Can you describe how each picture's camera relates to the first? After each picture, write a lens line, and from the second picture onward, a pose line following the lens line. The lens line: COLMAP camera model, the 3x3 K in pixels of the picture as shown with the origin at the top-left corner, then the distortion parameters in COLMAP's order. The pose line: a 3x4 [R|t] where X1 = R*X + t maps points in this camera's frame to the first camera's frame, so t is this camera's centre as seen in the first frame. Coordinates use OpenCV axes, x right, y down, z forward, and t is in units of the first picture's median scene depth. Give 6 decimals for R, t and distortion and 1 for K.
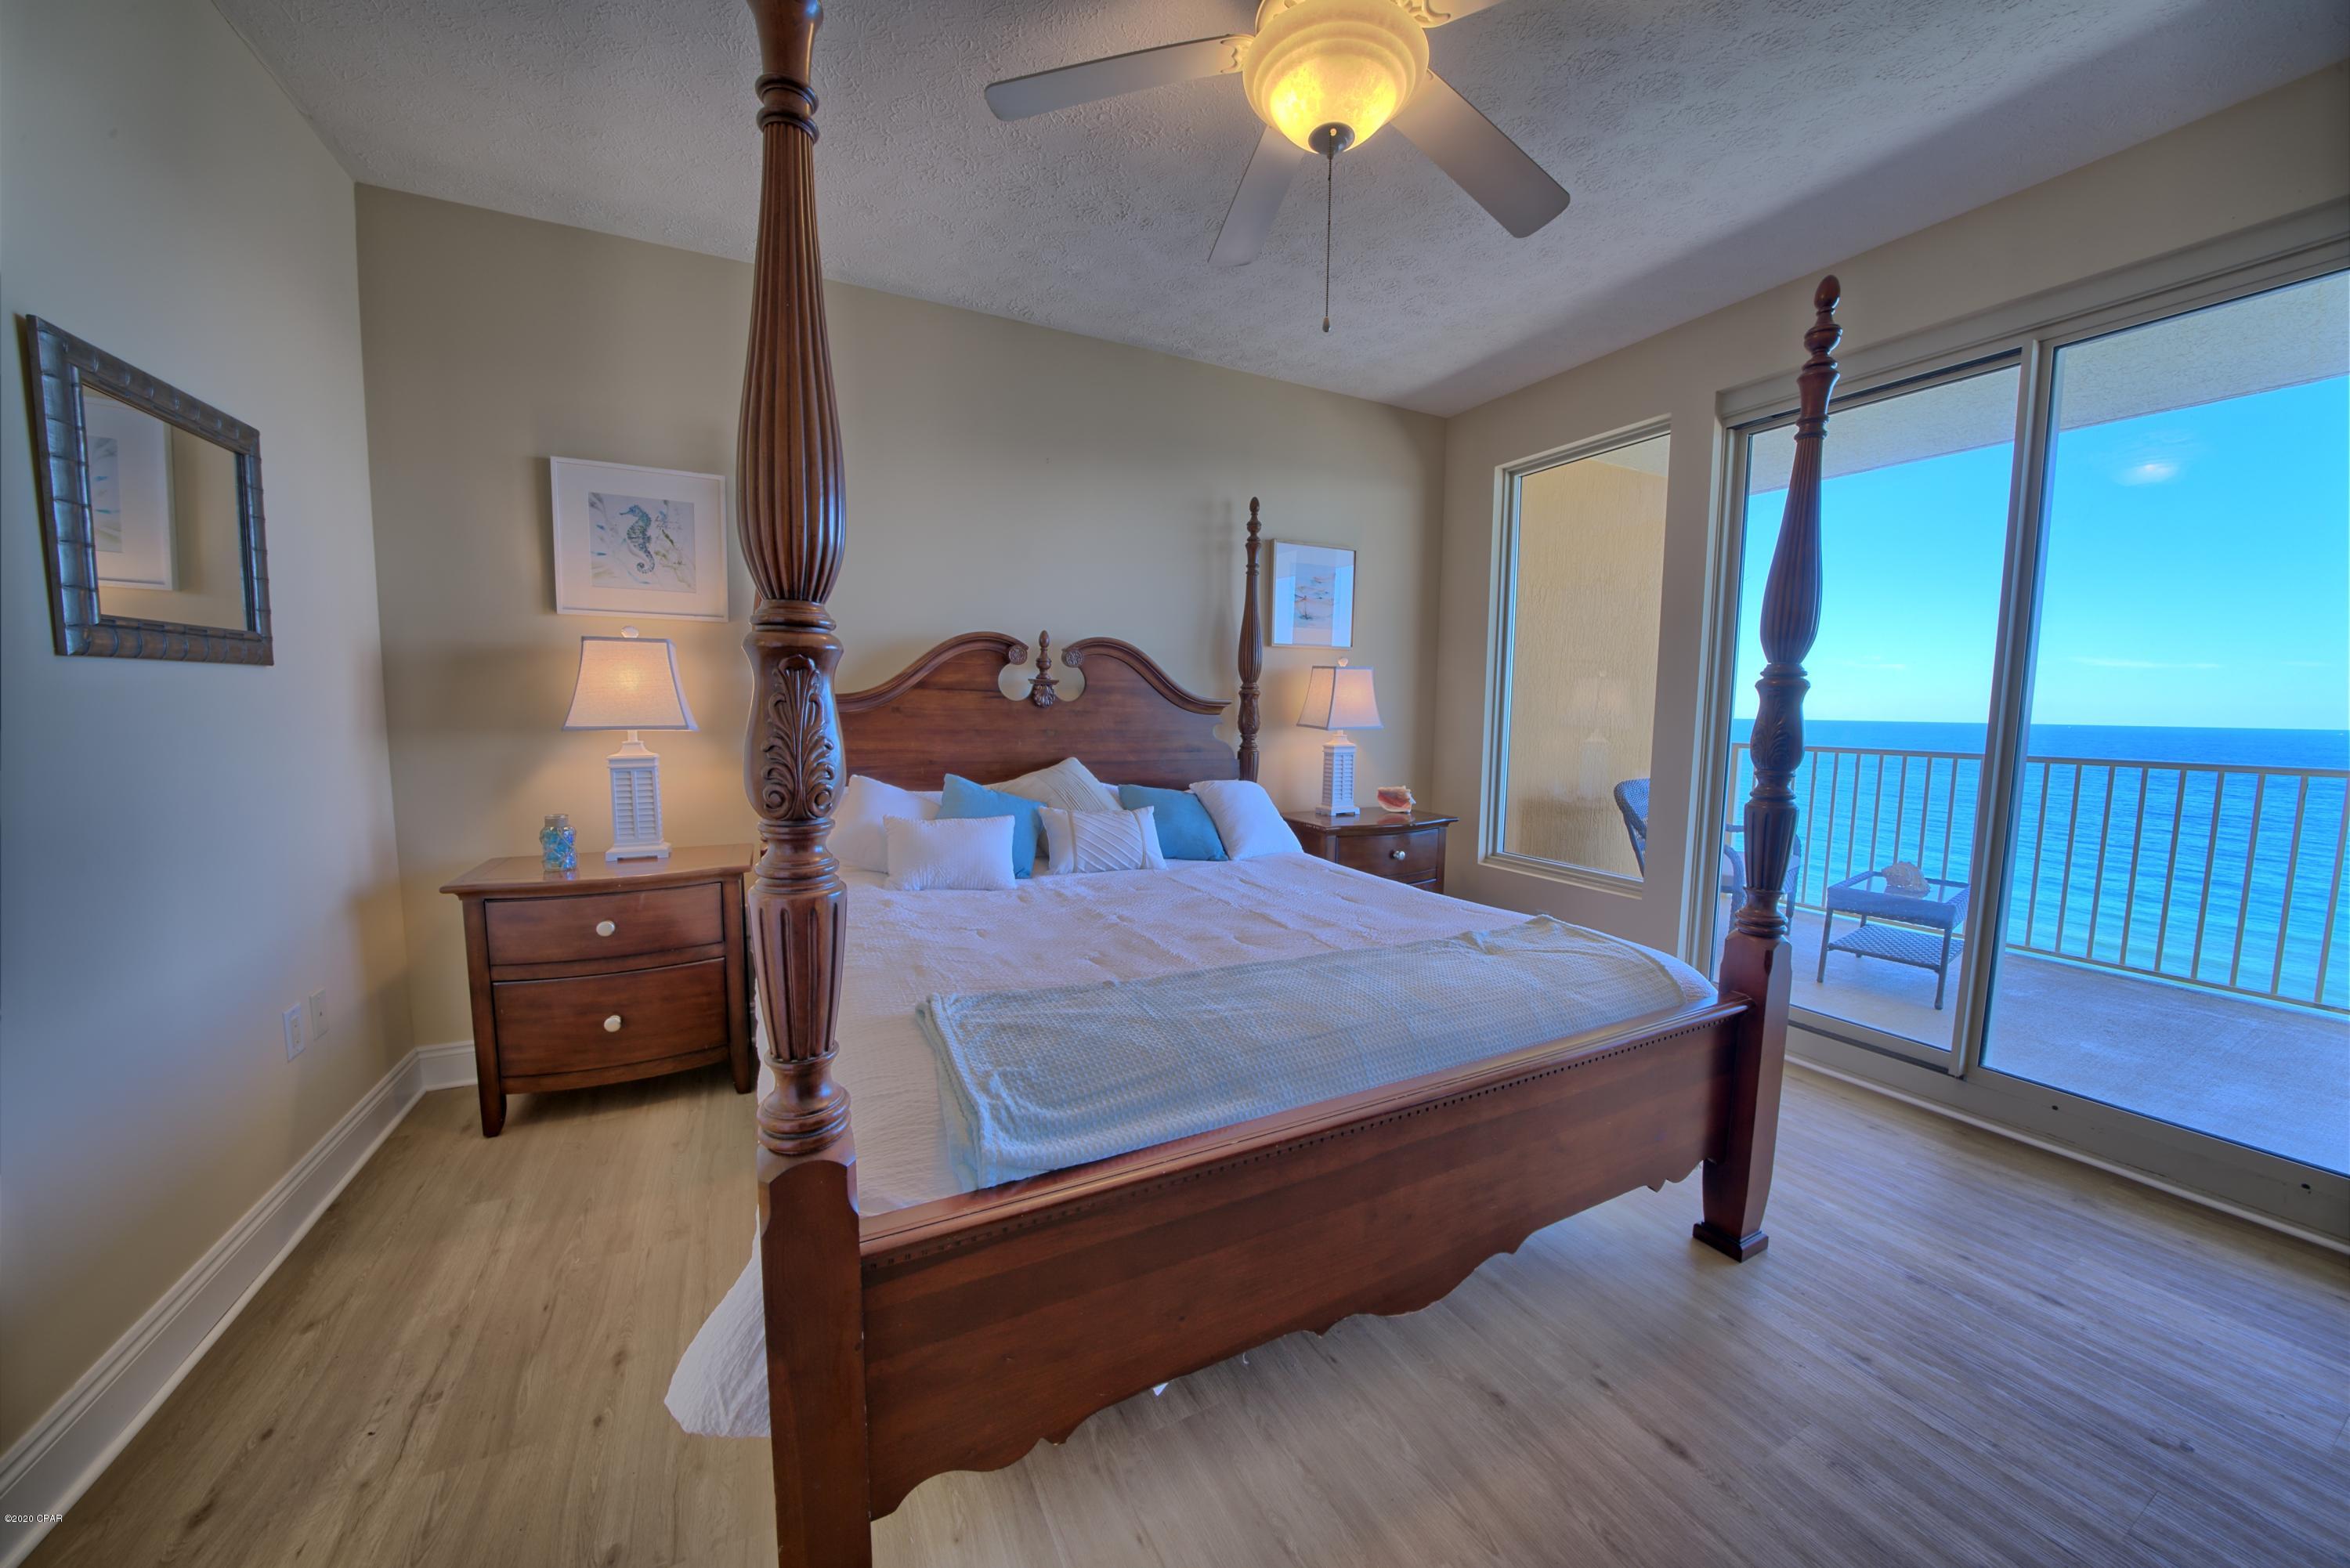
lens RADIAL K [[810.5, 0, 1175.5], [0, 810.5, 782.0], [0, 0, 1]] dist [-0.026599, 0.002668]
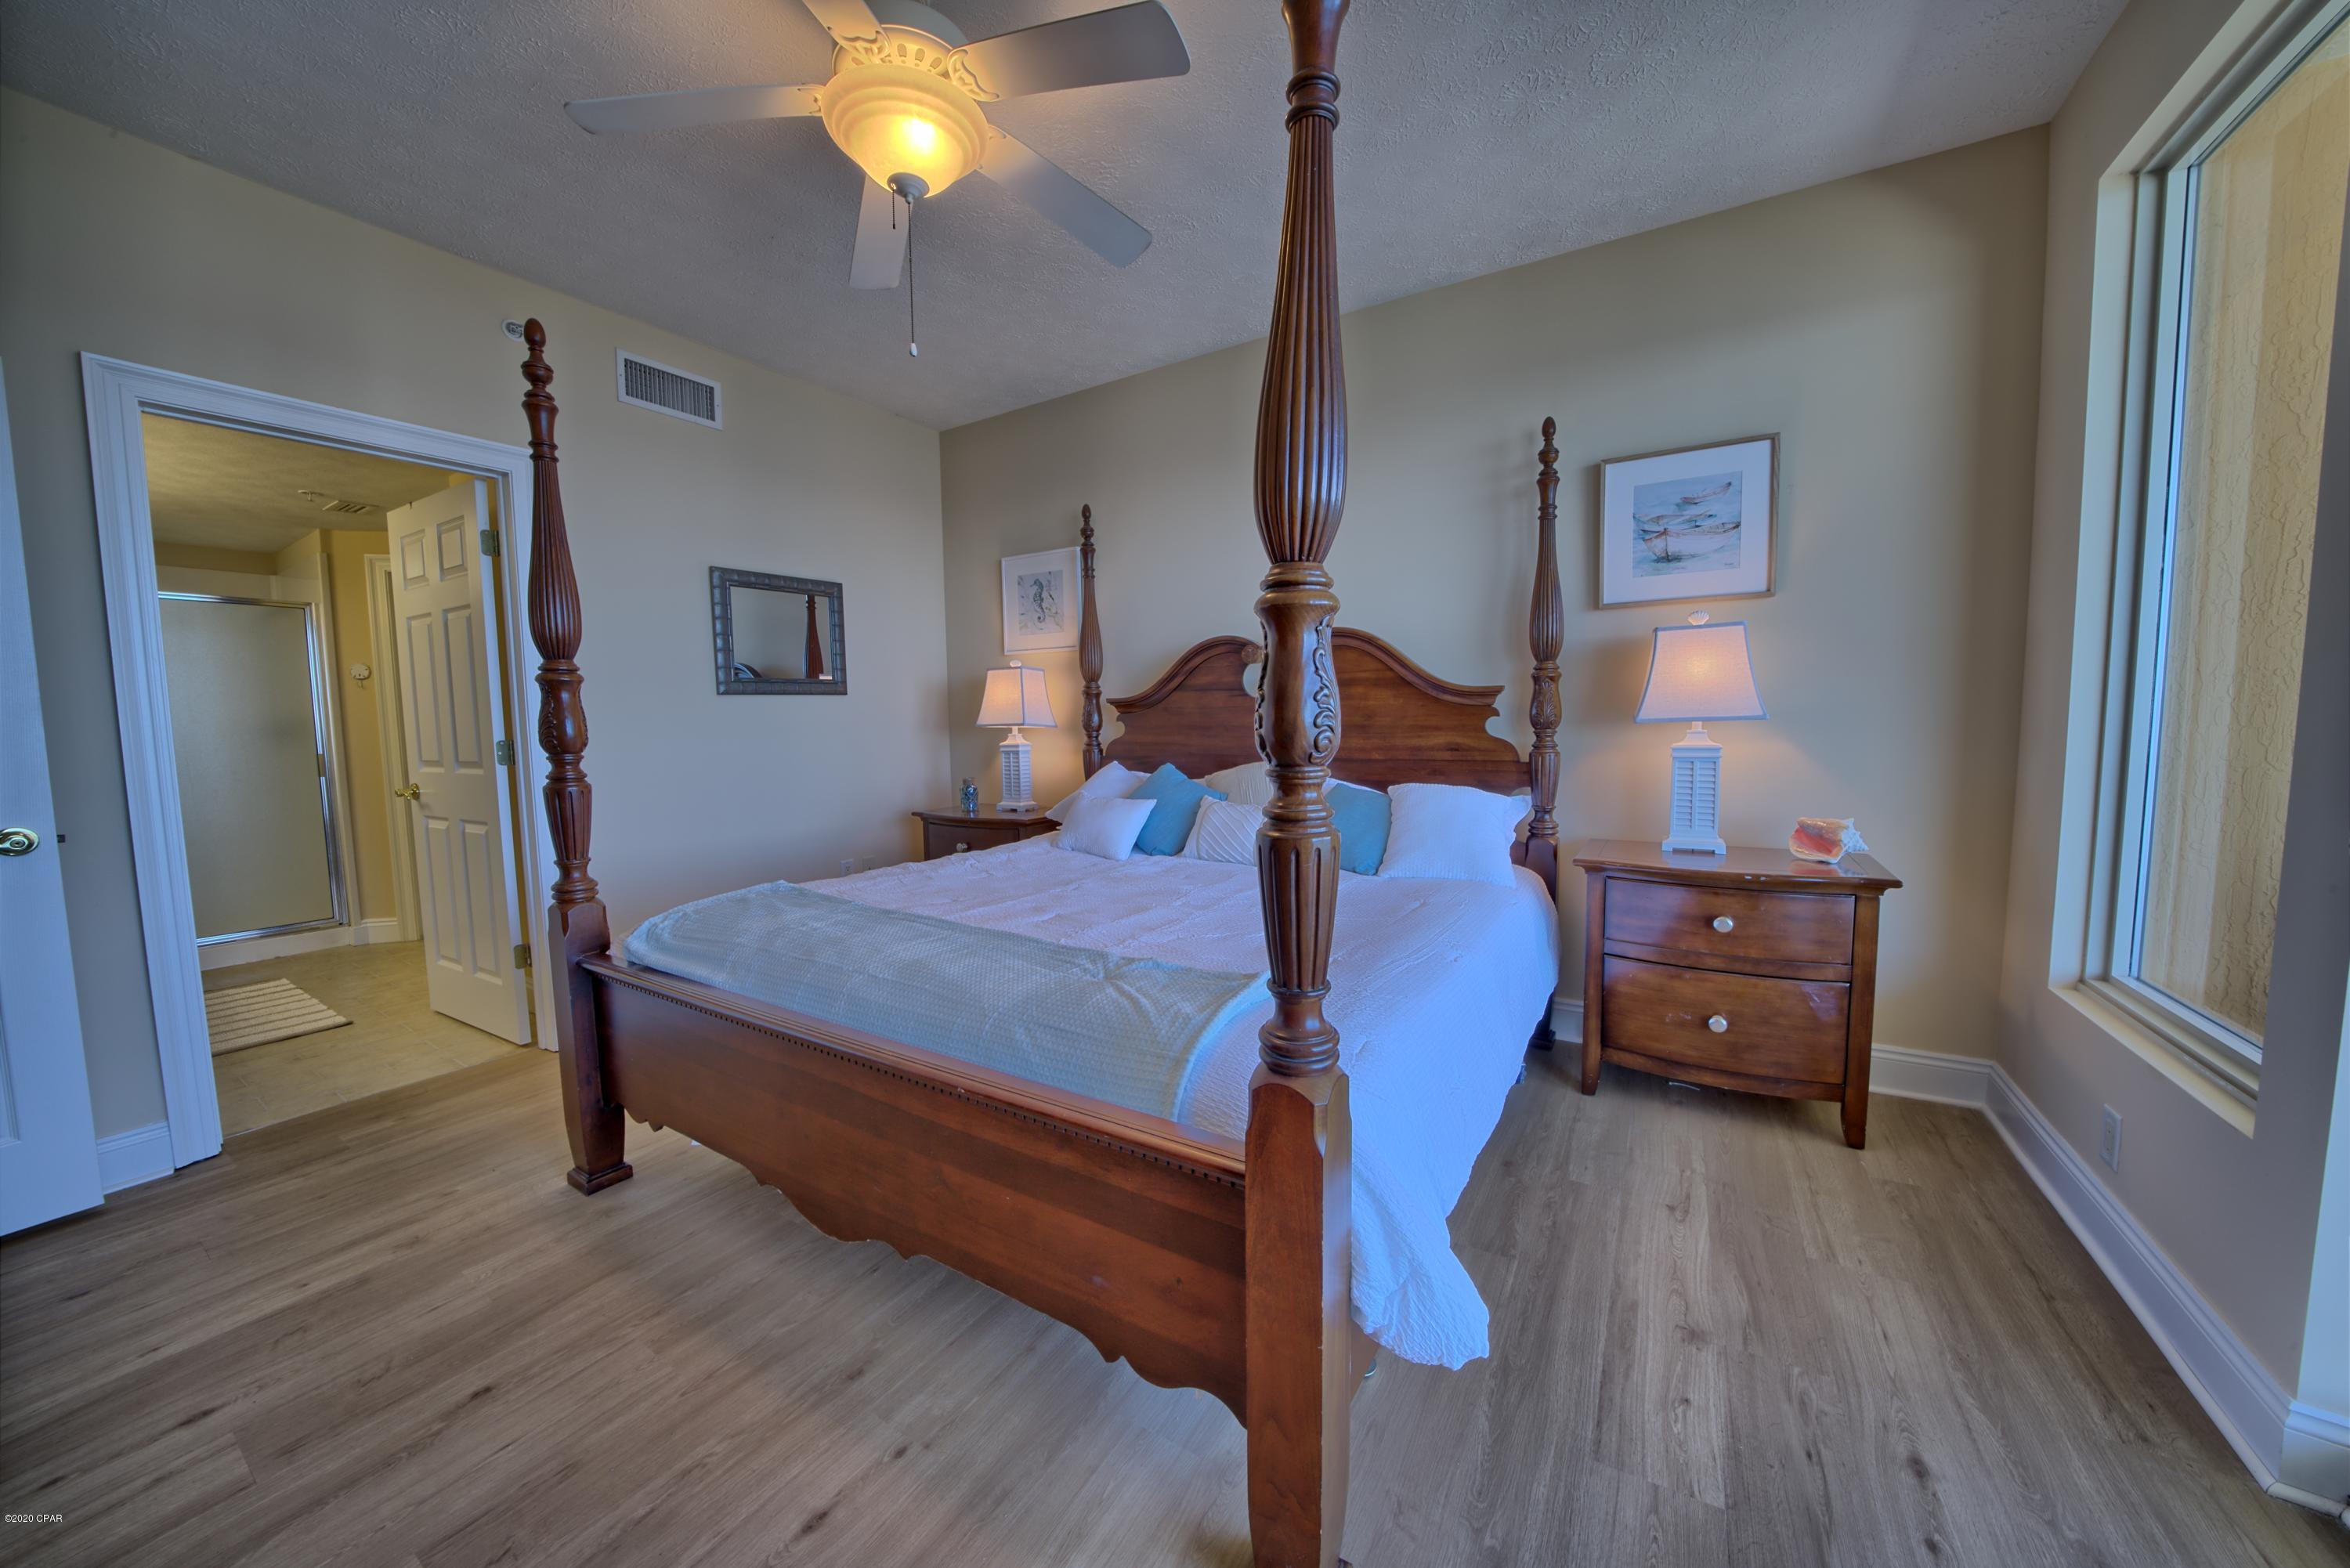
lens RADIAL K [[810.5, 0, 1169.1], [0, 810.5, 785.2], [0, 0, 1]] dist [-0.026599, 0.002668]
pose [[0.517217, 0.050789, -0.854346, 0.779551], [-0.057629, 0.998039, 0.024444, -0.007203], [0.853912, 0.036592, 0.519129, 0.429842]]
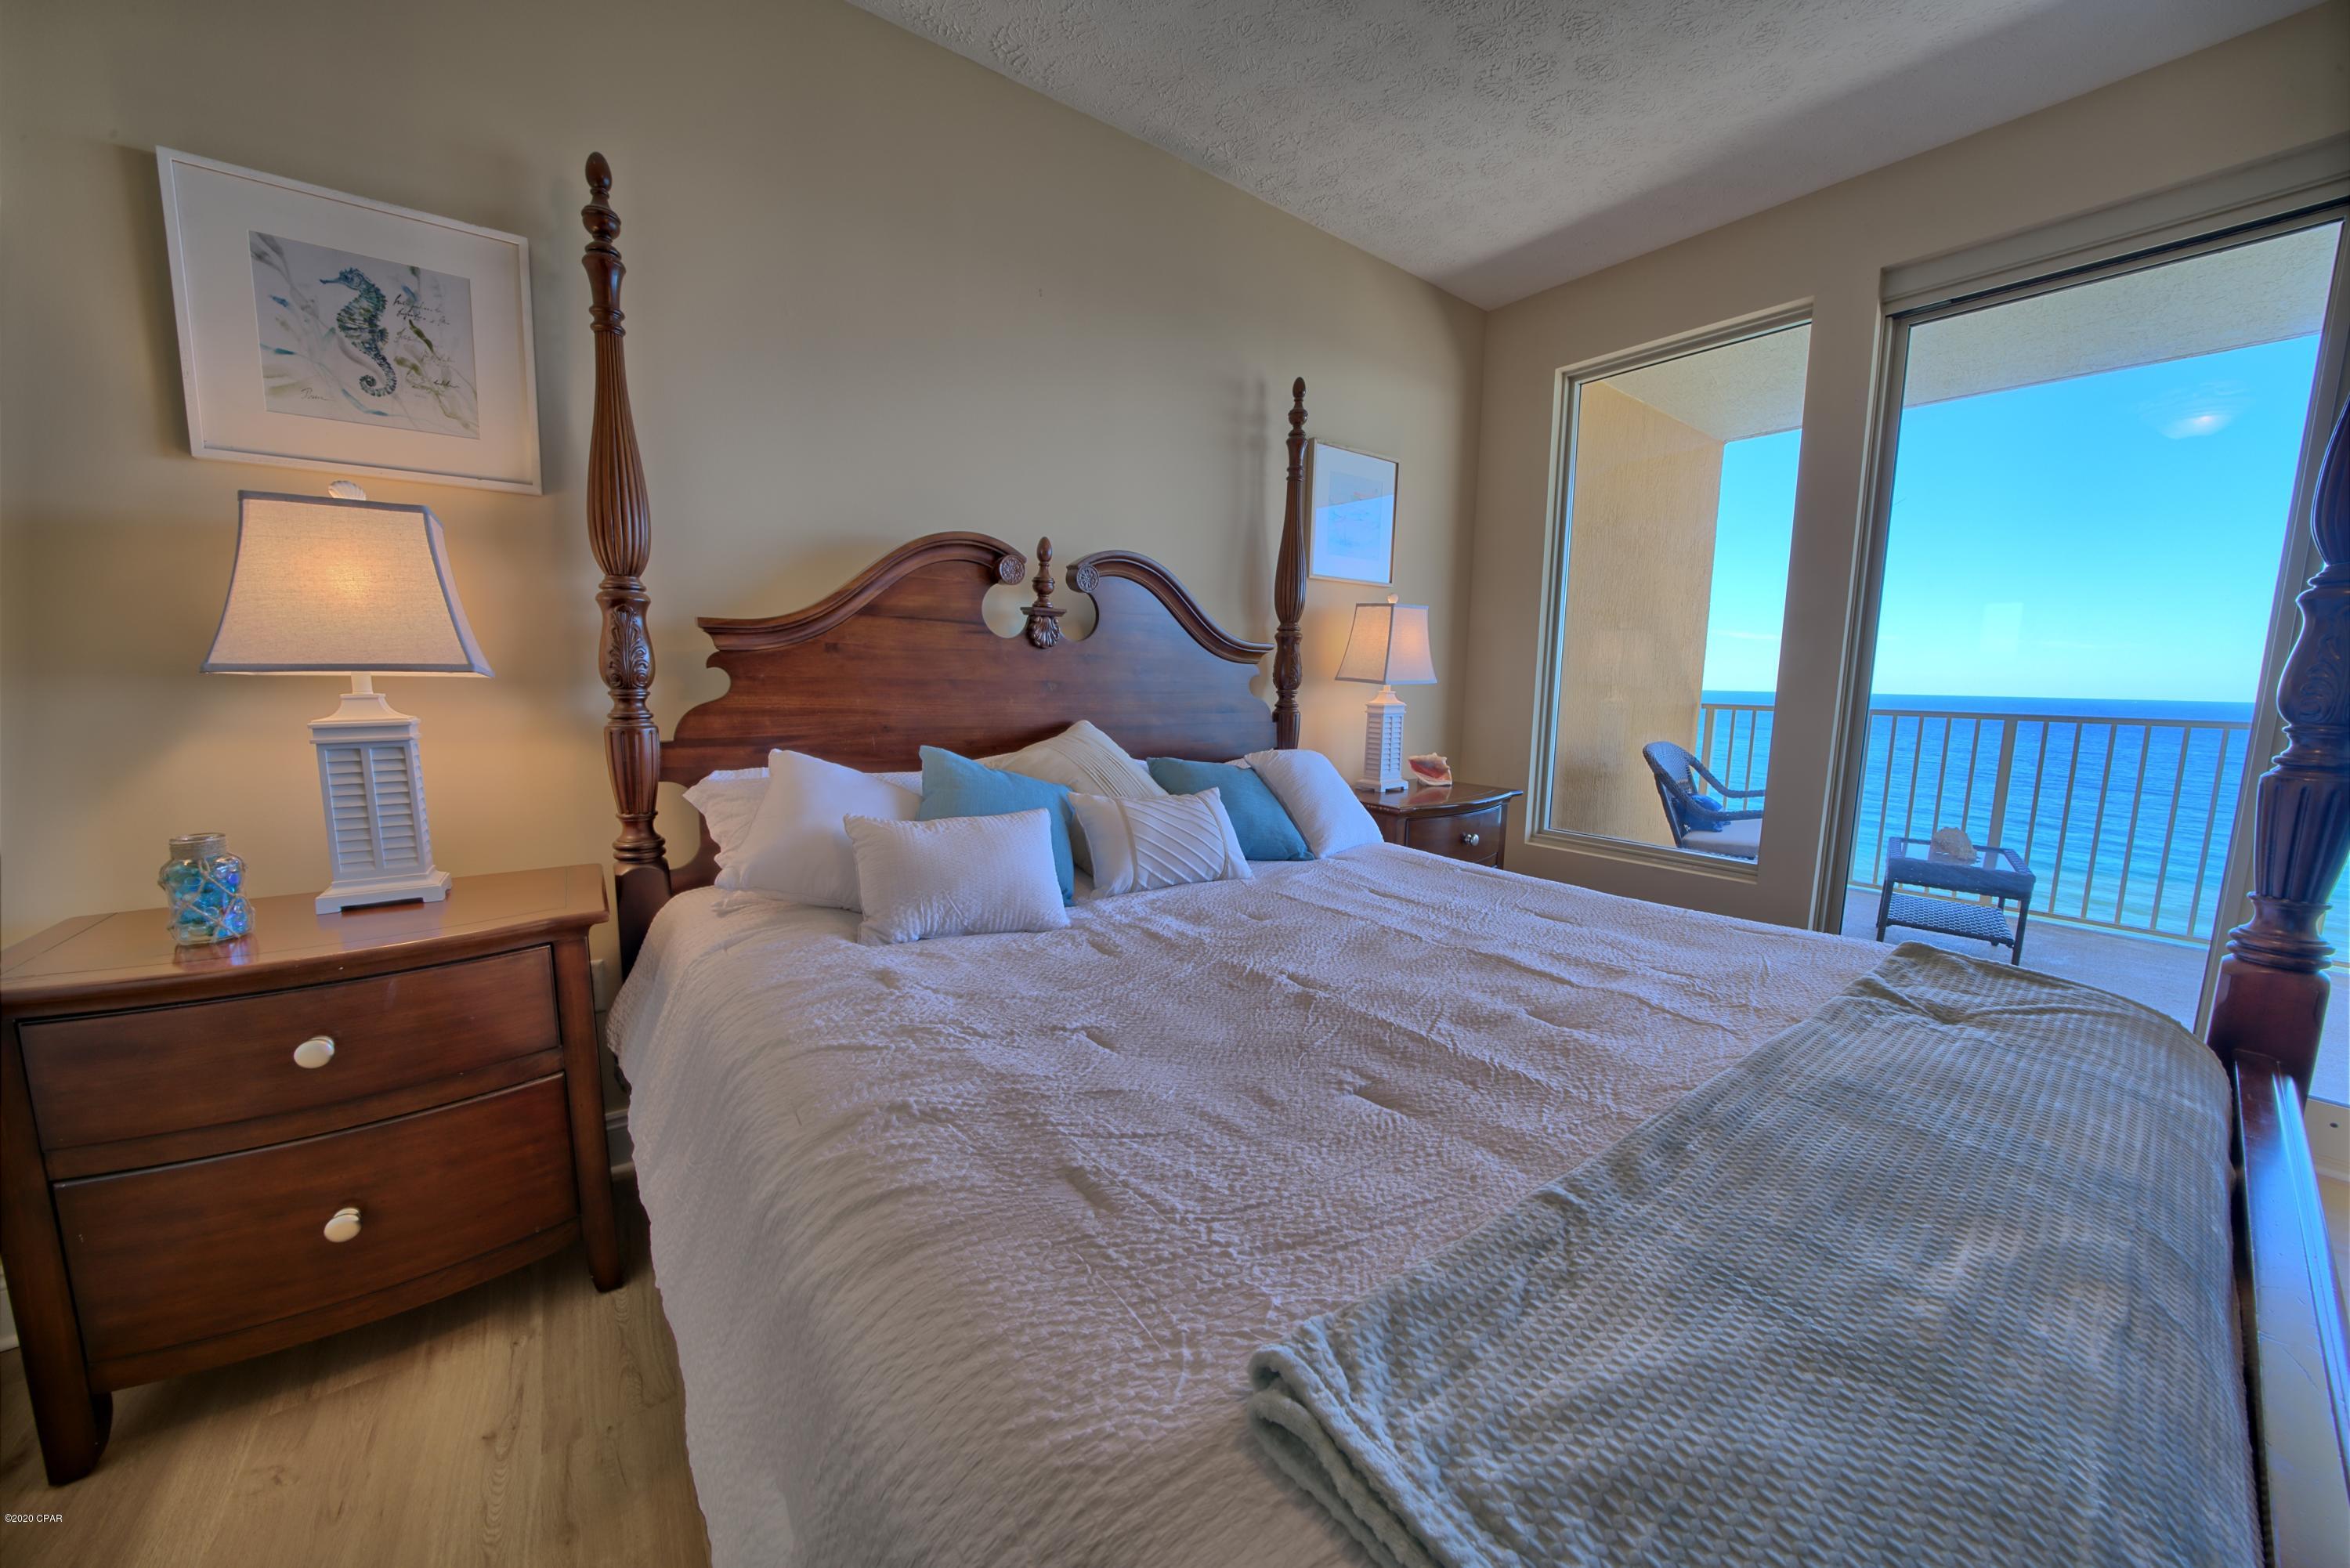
lens RADIAL K [[810.5, 0, 1172.3], [0, 810.5, 781.2], [0, 0, 1]] dist [-0.026599, 0.002668]
pose [[0.984934, -0.019928, 0.171781, -0.214274], [0.013480, 0.999163, 0.038622, -0.004195], [-0.172407, -0.035725, 0.984378, 0.351677]]
